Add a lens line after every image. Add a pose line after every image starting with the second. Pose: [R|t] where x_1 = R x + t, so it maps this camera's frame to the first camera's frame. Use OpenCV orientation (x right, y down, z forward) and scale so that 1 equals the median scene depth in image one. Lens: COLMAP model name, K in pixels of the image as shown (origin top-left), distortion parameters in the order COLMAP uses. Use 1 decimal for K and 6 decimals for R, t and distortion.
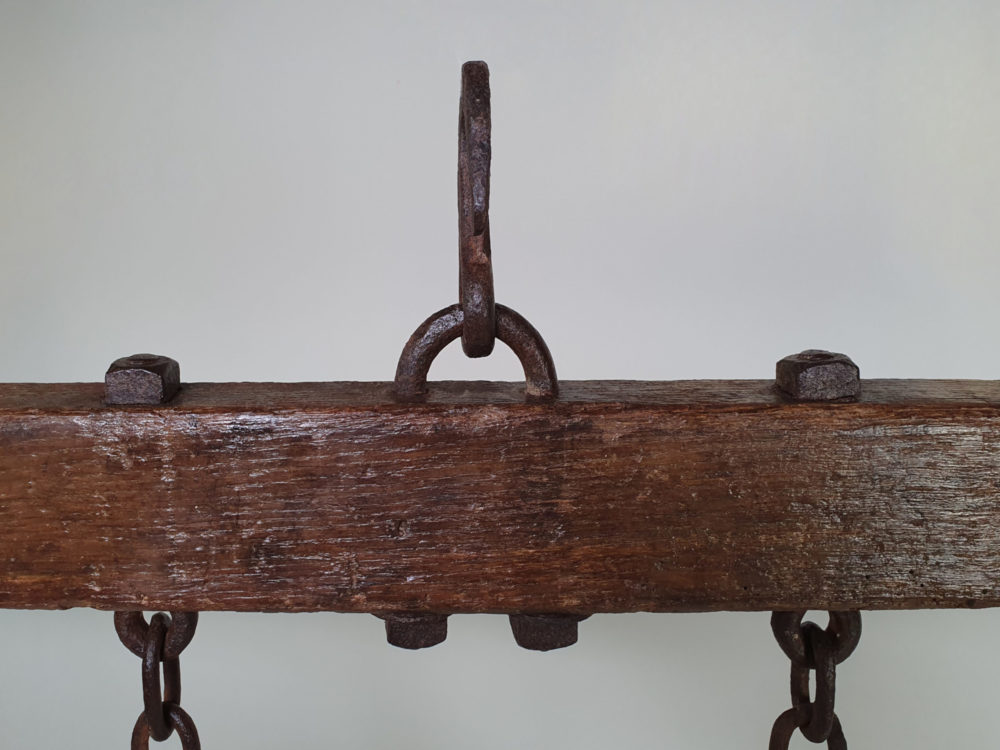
lens RADIAL K [[547.3, 0, 500.0], [0, 547.3, 375.0], [0, 0, 1]] dist [0.000358, -0.000685]
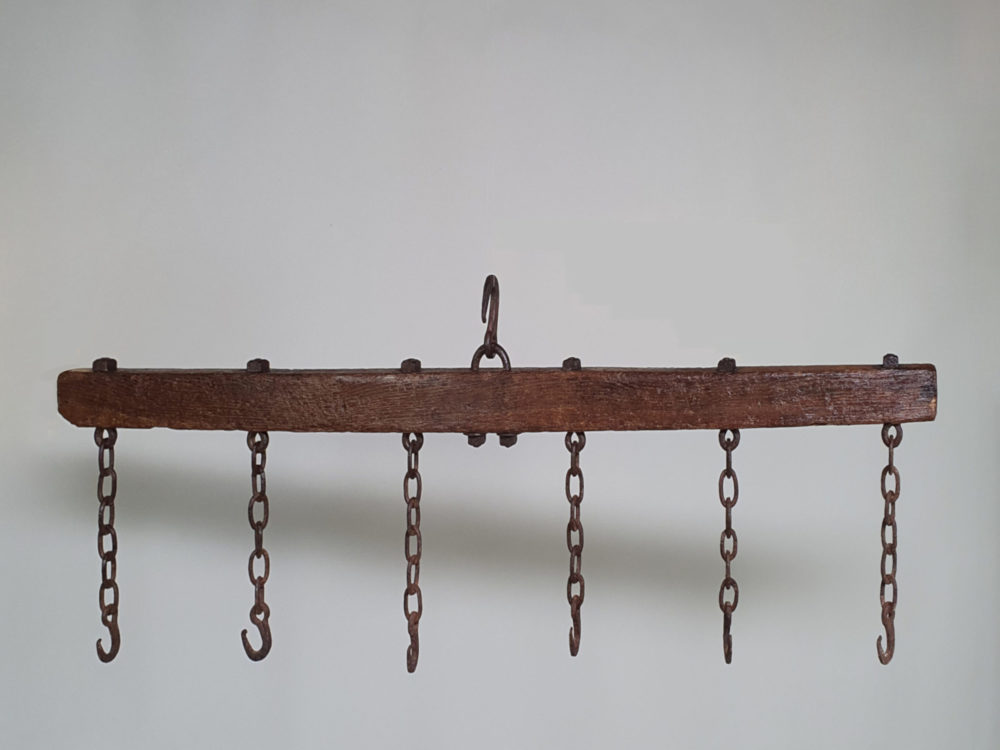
lens RADIAL K [[547.3, 0, 500.0], [0, 547.3, 375.0], [0, 0, 1]] dist [0.000358, -0.000685]
pose [[0.906501, 0.007512, -0.422137, 1.454712], [-0.004728, 0.999960, 0.007641, 0.038159], [0.422177, -0.004931, 0.906500, -2.067501]]
